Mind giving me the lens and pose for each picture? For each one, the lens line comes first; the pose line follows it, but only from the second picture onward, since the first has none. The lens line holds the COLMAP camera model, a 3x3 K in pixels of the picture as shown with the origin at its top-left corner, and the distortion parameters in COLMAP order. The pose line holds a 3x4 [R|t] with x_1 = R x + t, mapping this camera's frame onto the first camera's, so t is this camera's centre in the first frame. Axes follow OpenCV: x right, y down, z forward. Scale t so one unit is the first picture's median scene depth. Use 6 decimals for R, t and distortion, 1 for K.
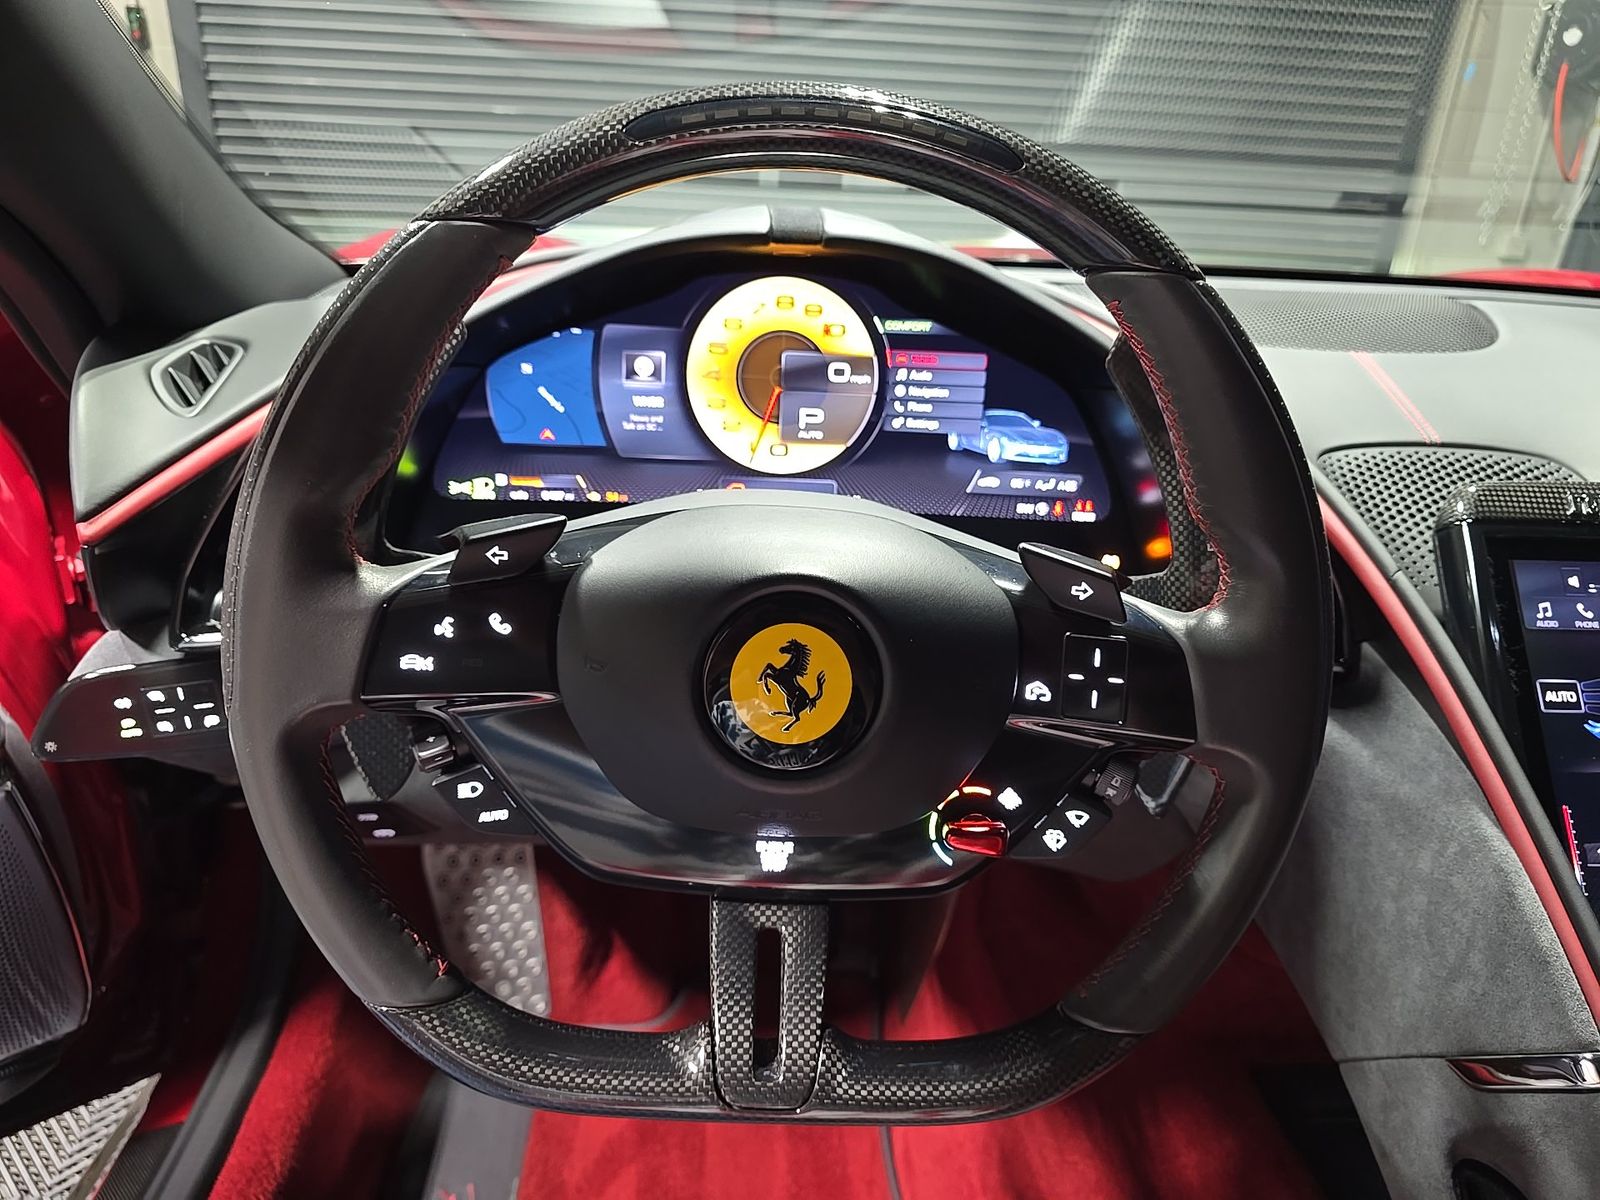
lens RADIAL K [[1095.9, 0, 800.0], [0, 1095.9, 600.0], [0, 0, 1]] dist [0.008203, -0.029694]
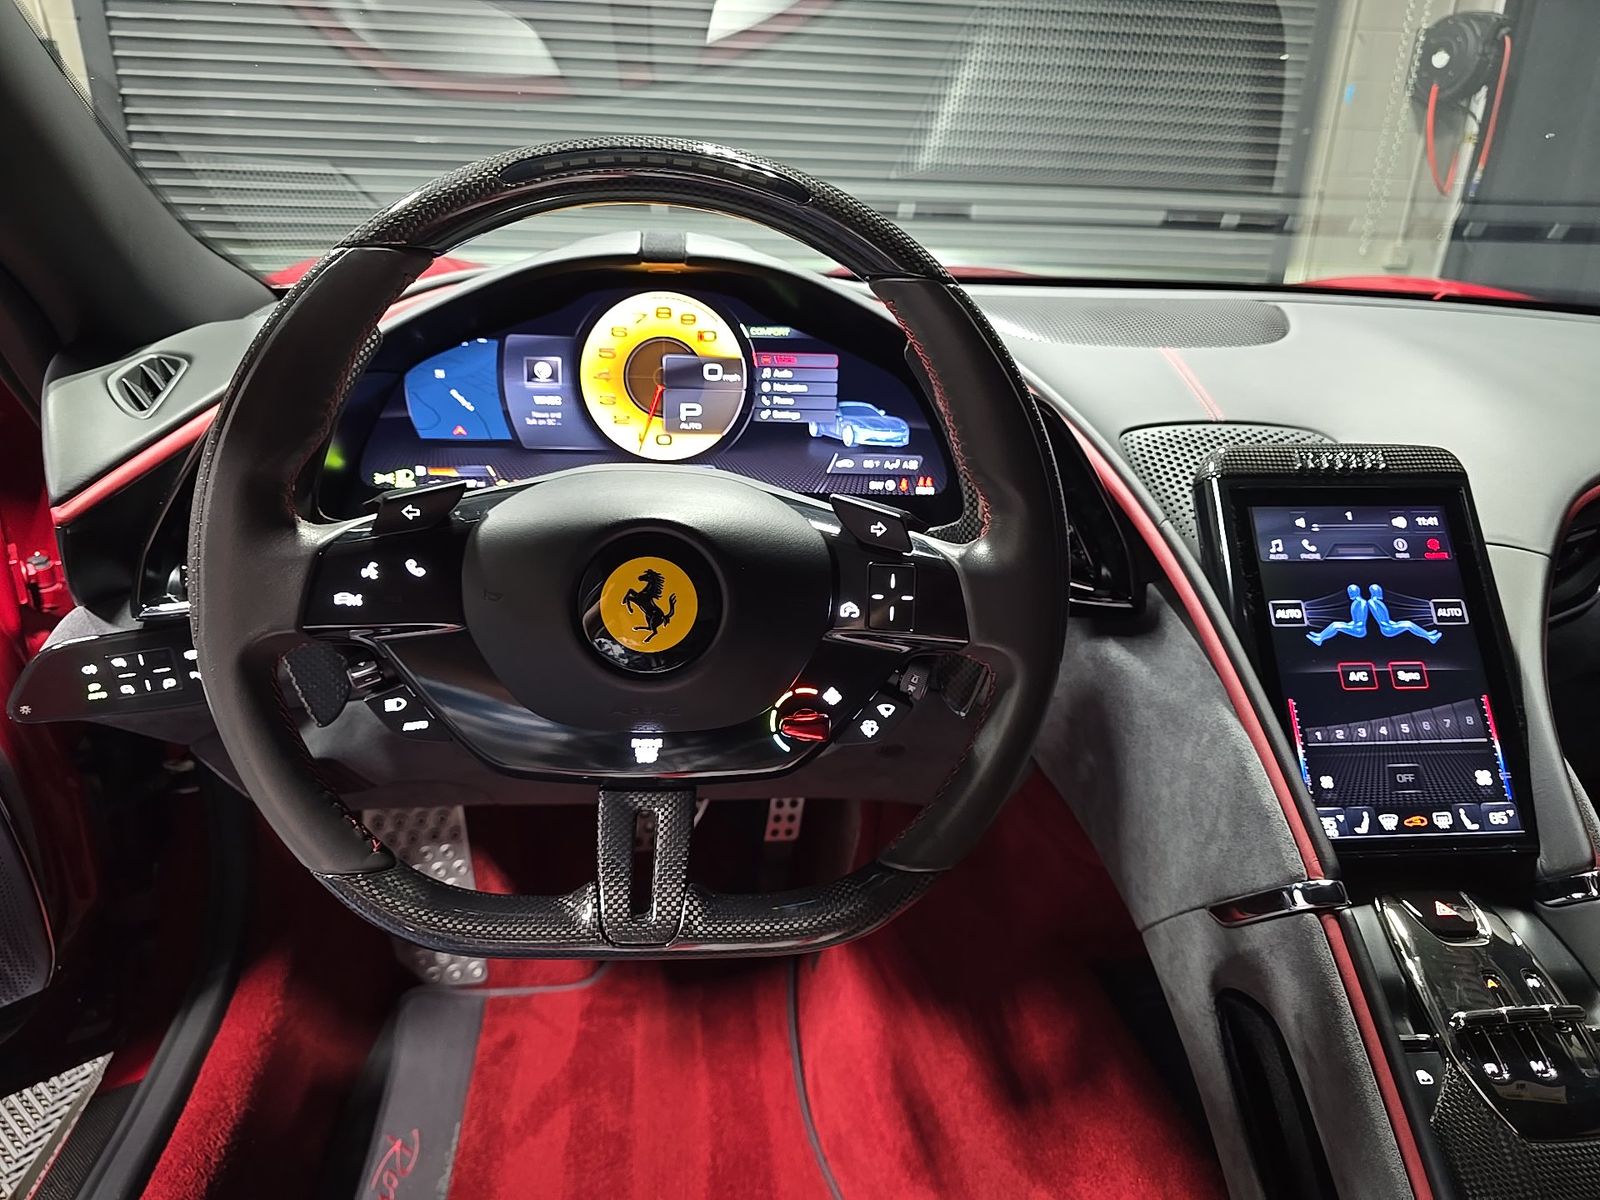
lens RADIAL K [[1079.9, 0, 800.0], [0, 1079.9, 600.0], [0, 0, 1]] dist [0.020470, -0.041910]
pose [[0.997834, -0.033414, 0.056658, 0.062925], [0.034222, 0.999325, -0.013362, 0.061229], [-0.056173, 0.015272, 0.998304, -0.173561]]
